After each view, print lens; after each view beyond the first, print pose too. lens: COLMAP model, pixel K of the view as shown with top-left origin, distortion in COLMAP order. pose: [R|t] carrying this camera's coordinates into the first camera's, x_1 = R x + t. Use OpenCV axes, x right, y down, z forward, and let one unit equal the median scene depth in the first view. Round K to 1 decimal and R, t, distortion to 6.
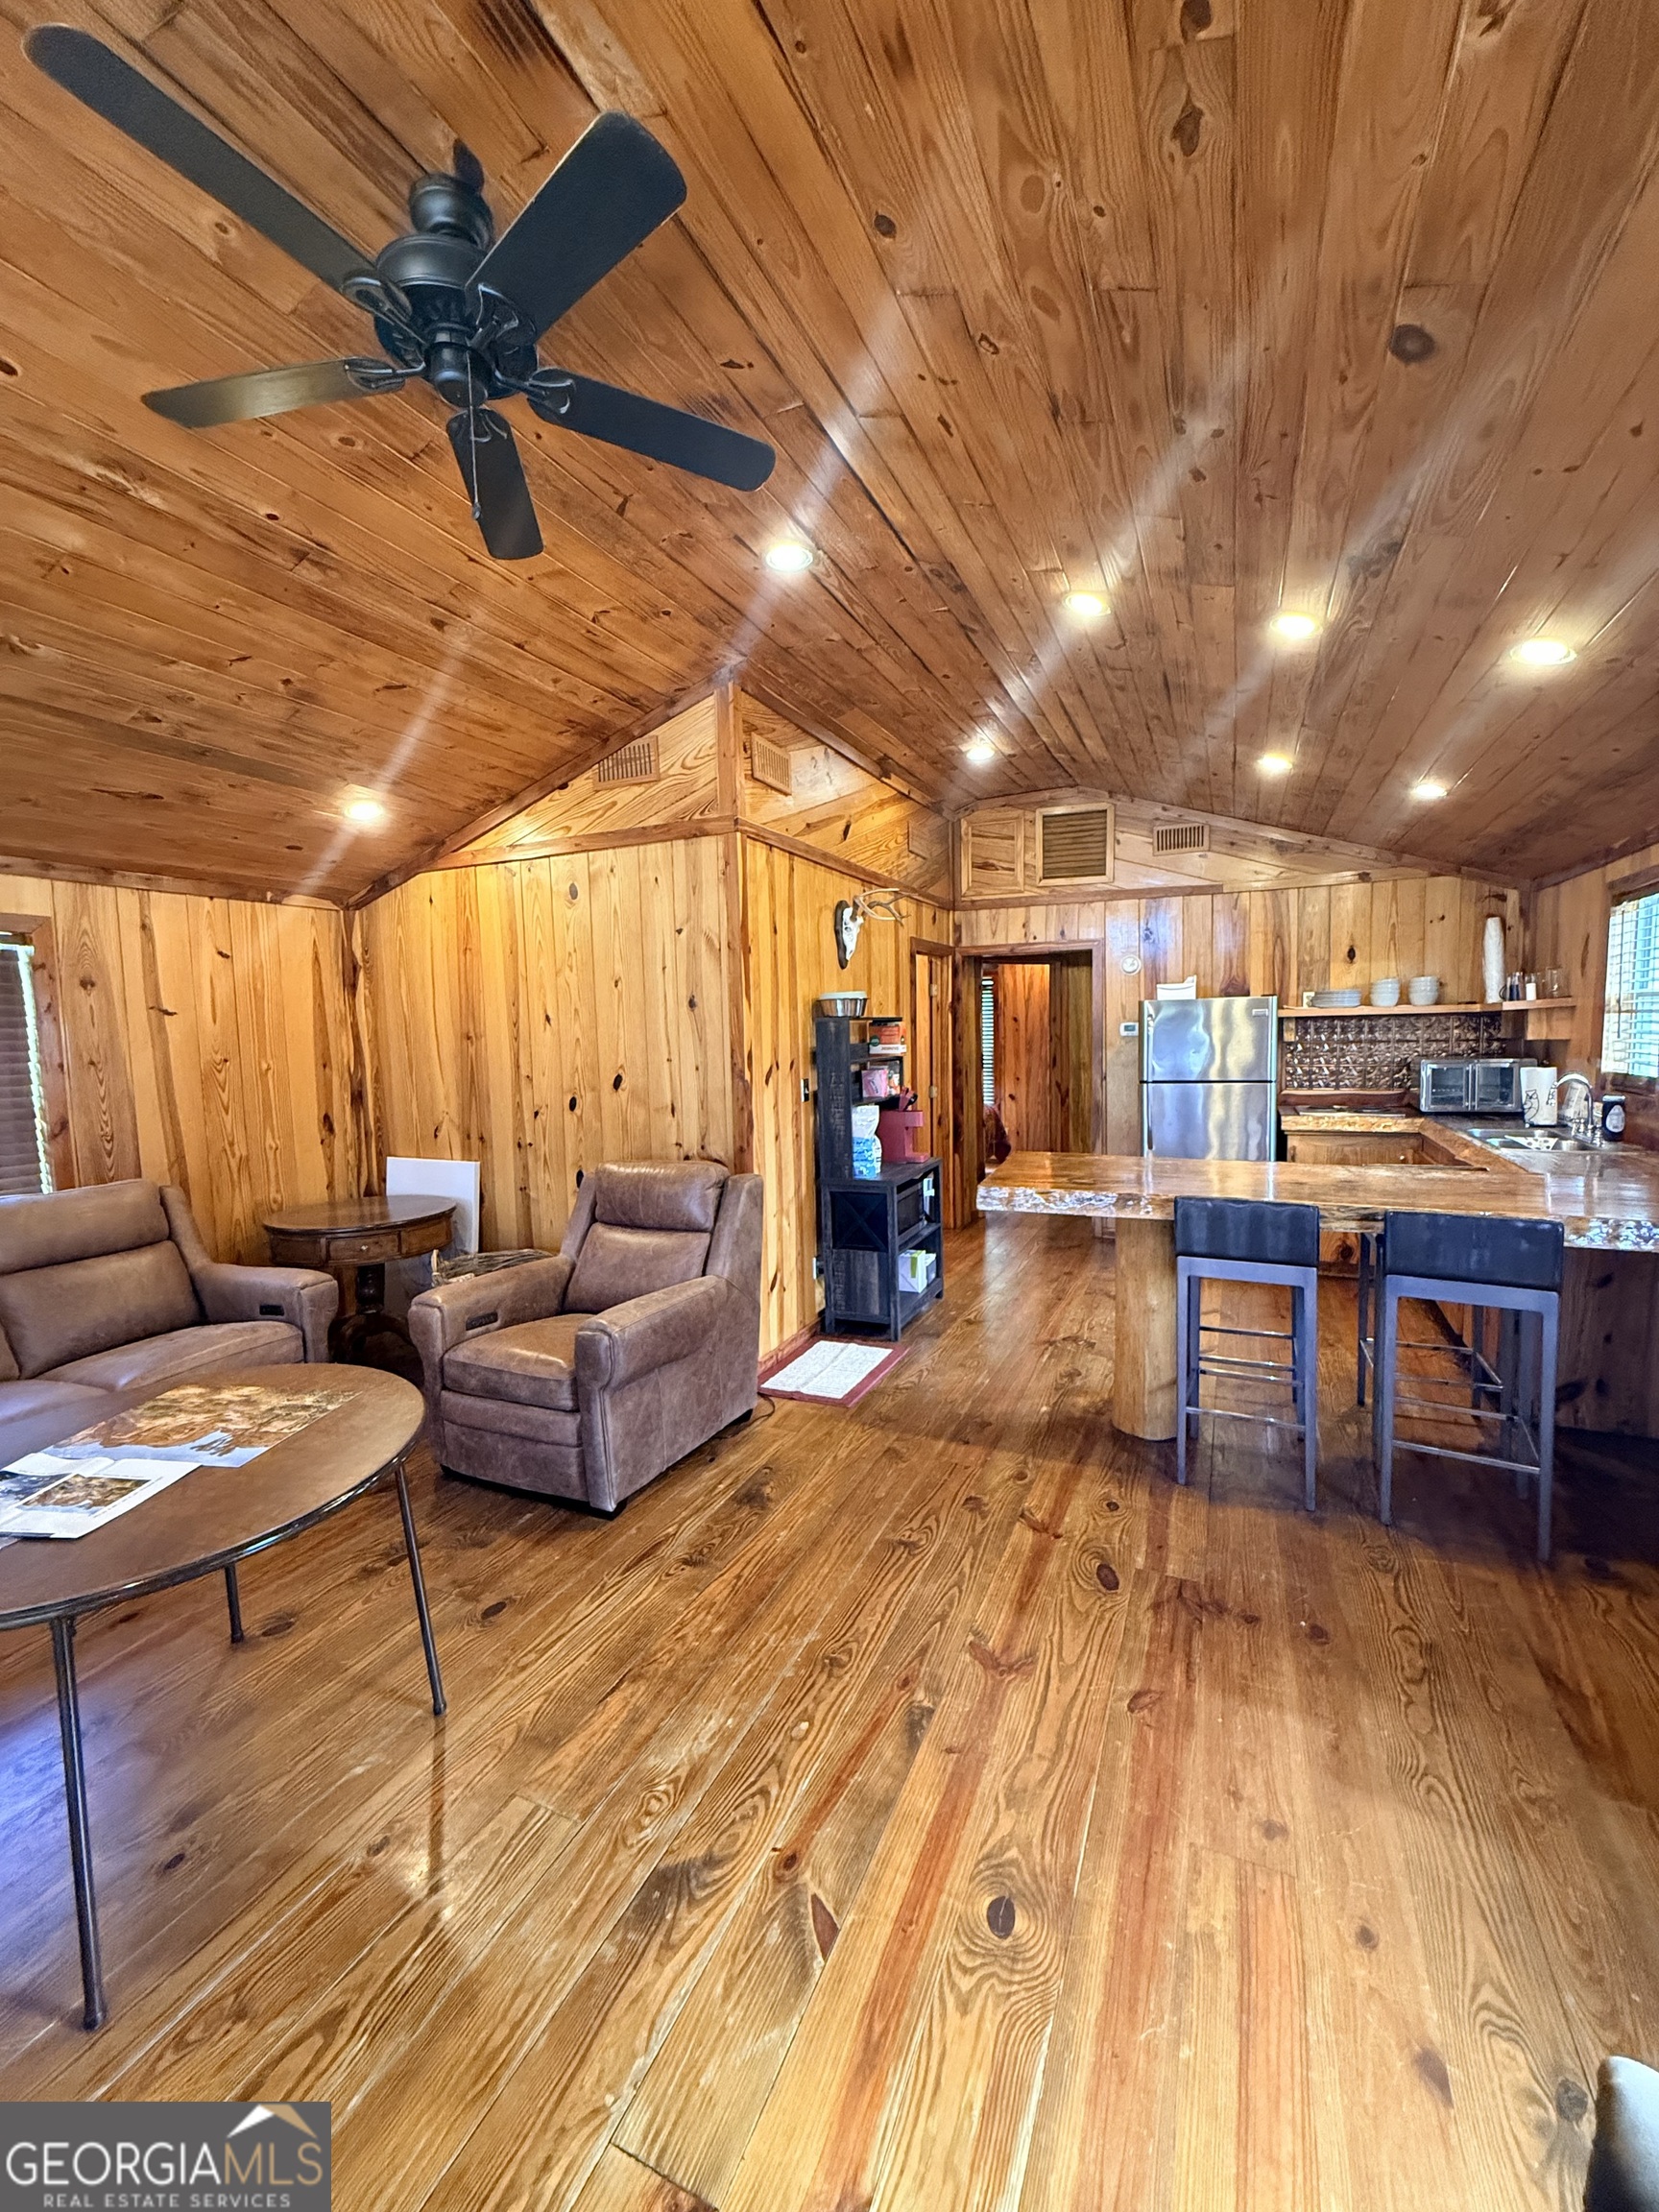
lens RADIAL K [[891.2, 0, 831.6], [0, 891.2, 1100.9], [0, 0, 1]] dist [0.002216, 0.000200]
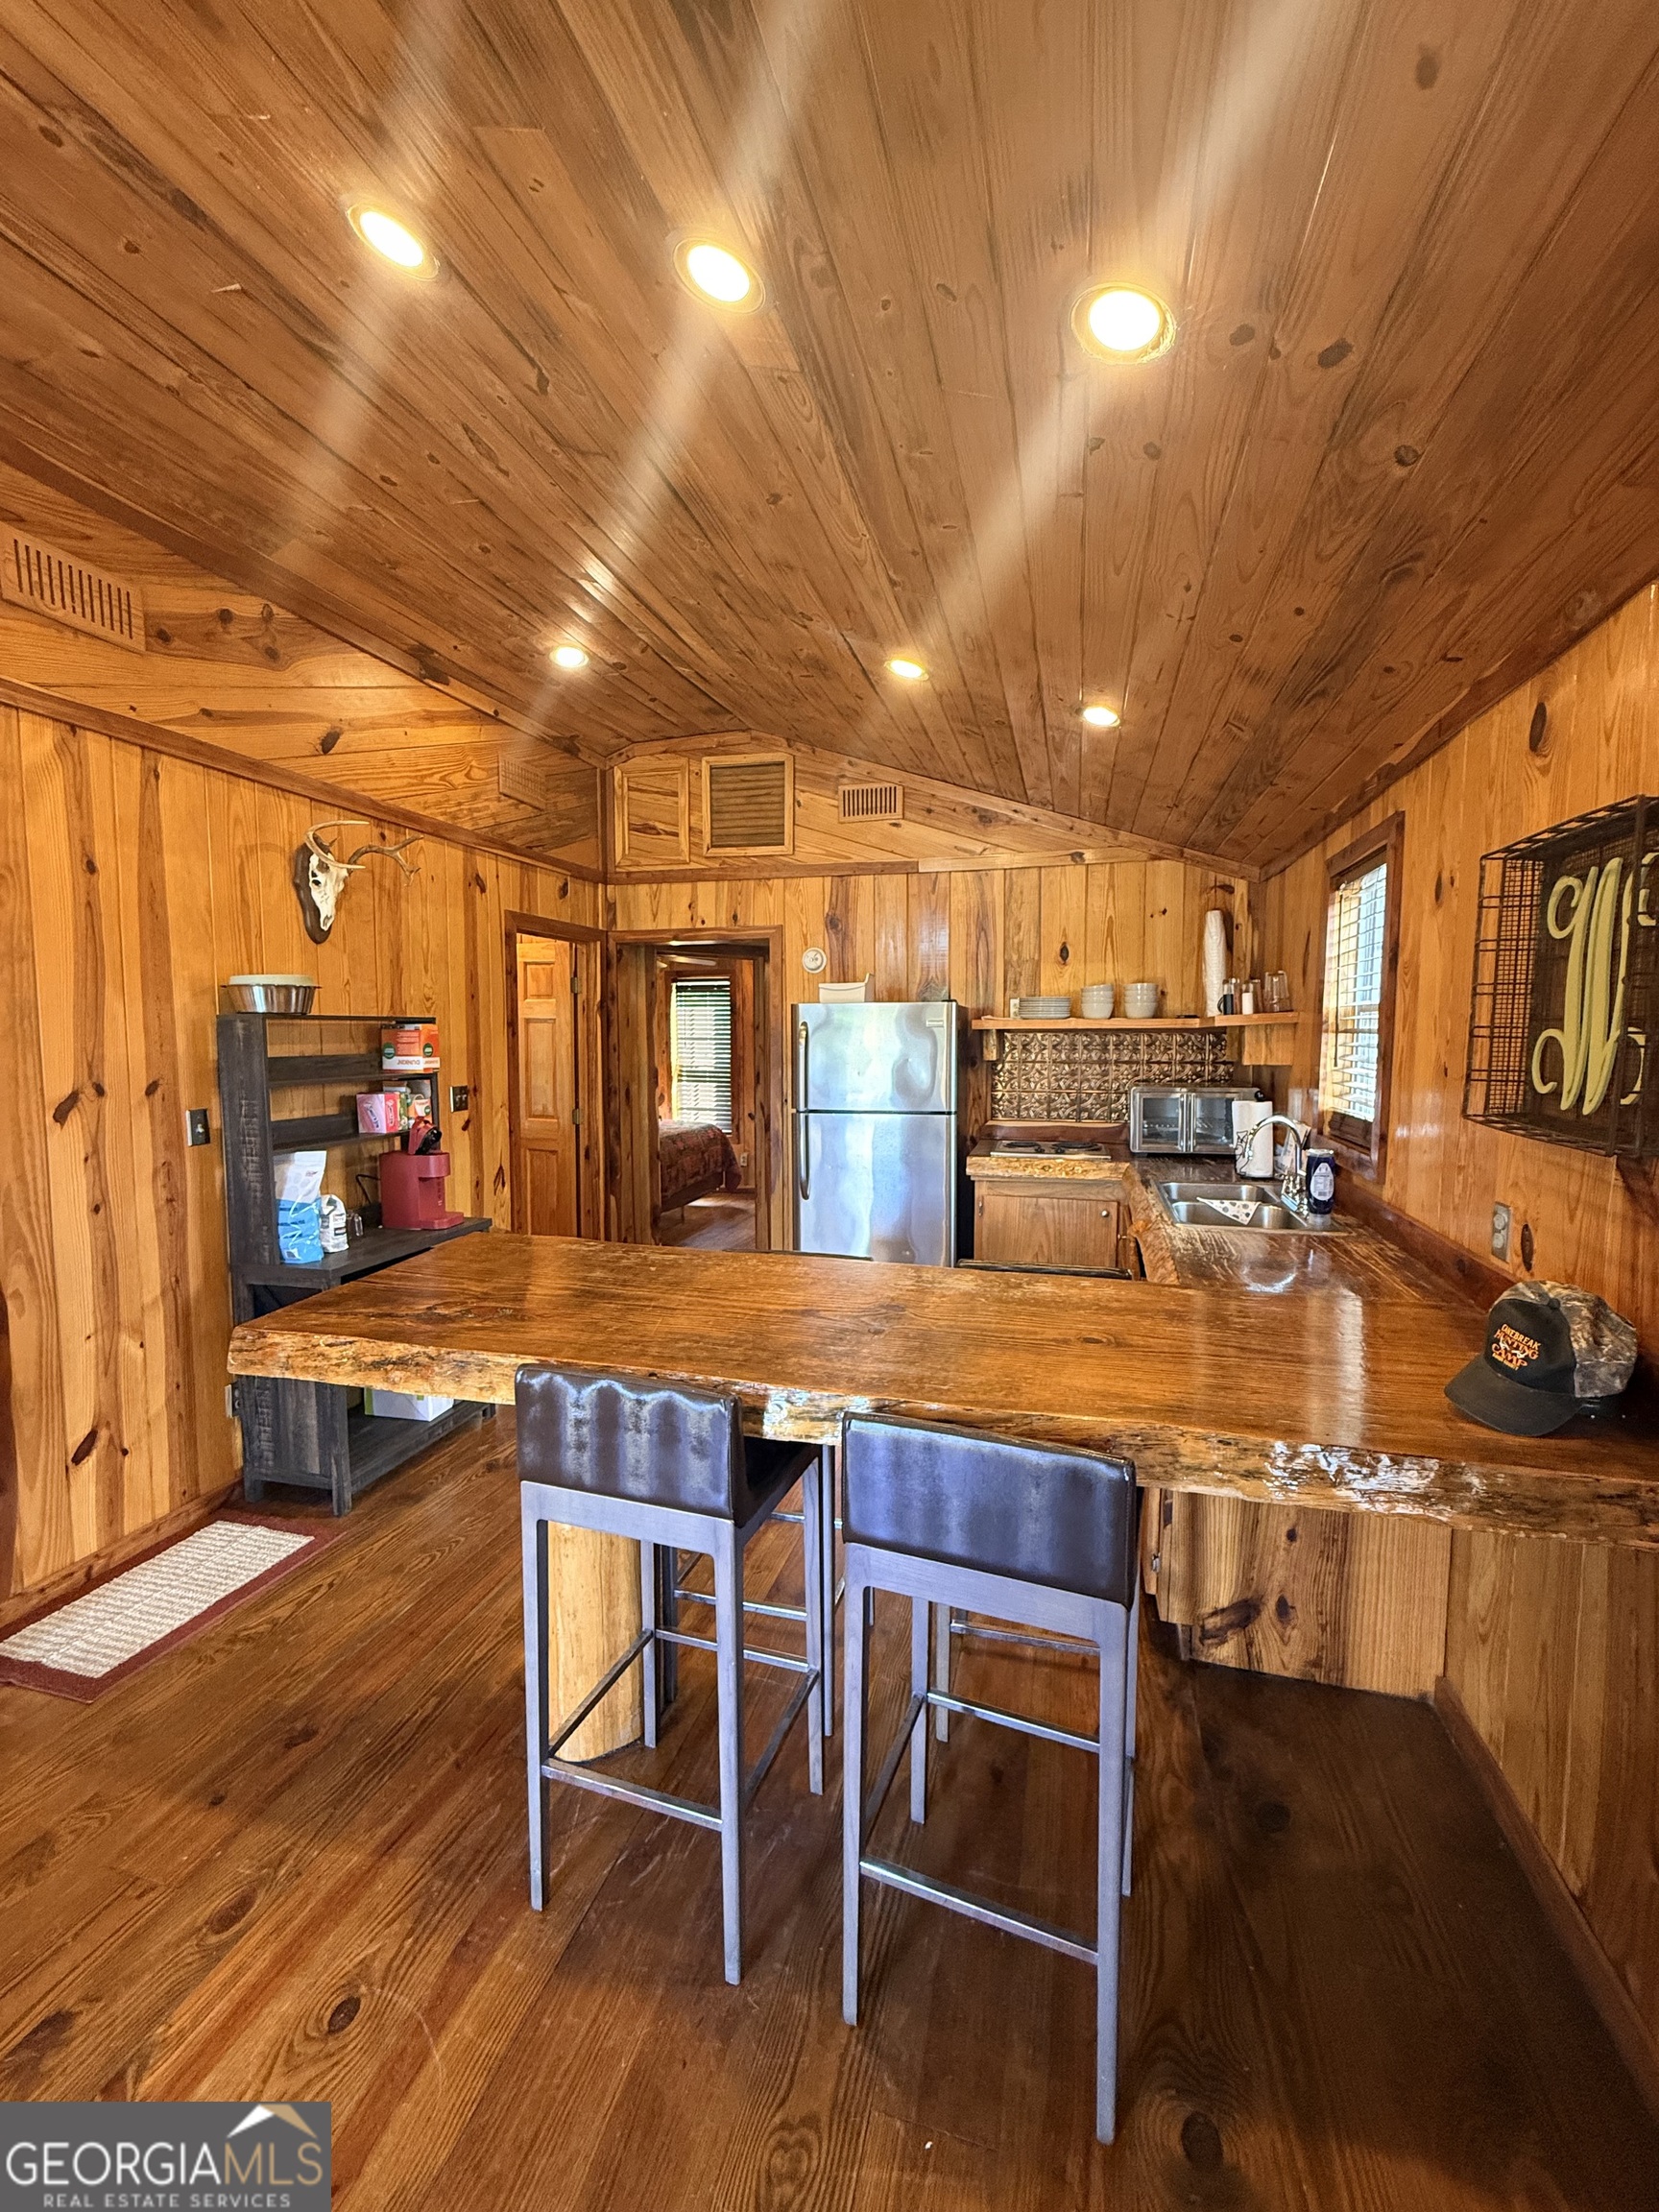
lens RADIAL K [[891.2, 0, 831.6], [0, 891.2, 1100.9], [0, 0, 1]] dist [0.002216, 0.000200]
pose [[0.987898, 0.009433, 0.154821, 0.304071], [-0.008354, 0.999936, -0.007618, -0.028185], [-0.154882, 0.006233, 0.987913, 0.285914]]
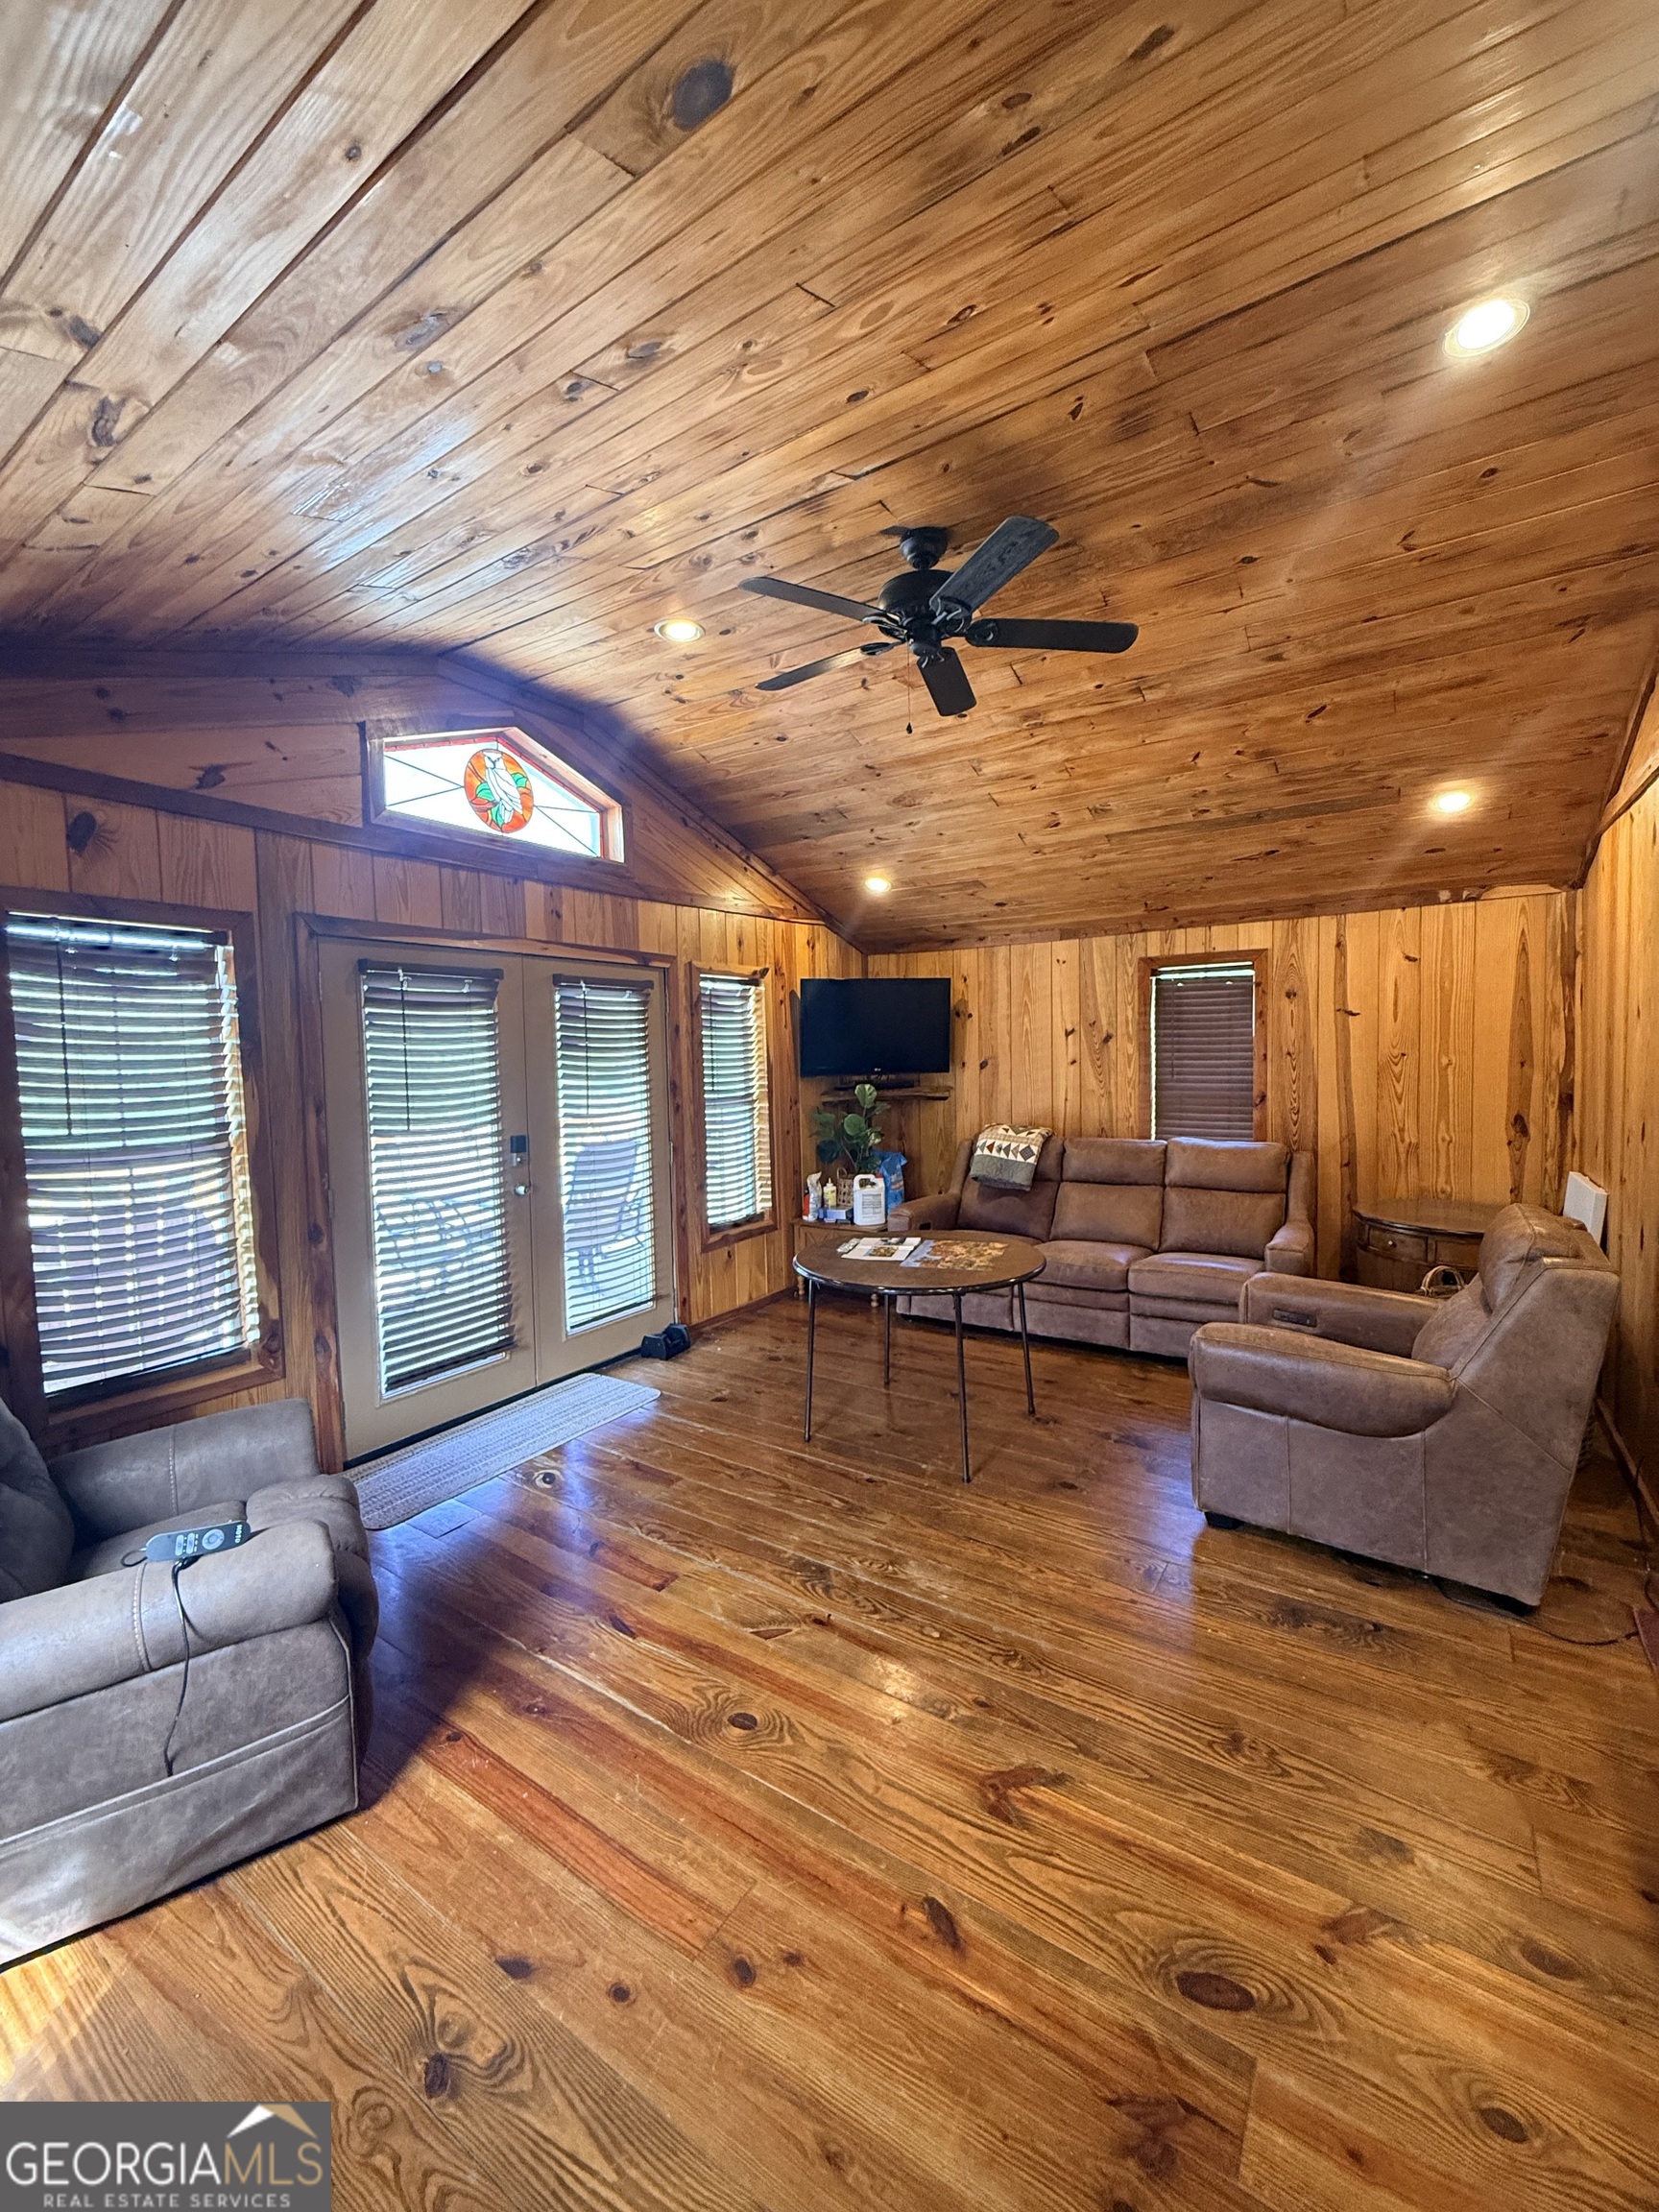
lens RADIAL K [[891.2, 0, 831.6], [0, 891.2, 1100.9], [0, 0, 1]] dist [0.002216, 0.000200]
pose [[-0.173412, 0.082479, -0.981390, 0.479521], [-0.054627, 0.994147, 0.093204, -0.047390], [0.983333, 0.069773, -0.167892, 0.442161]]
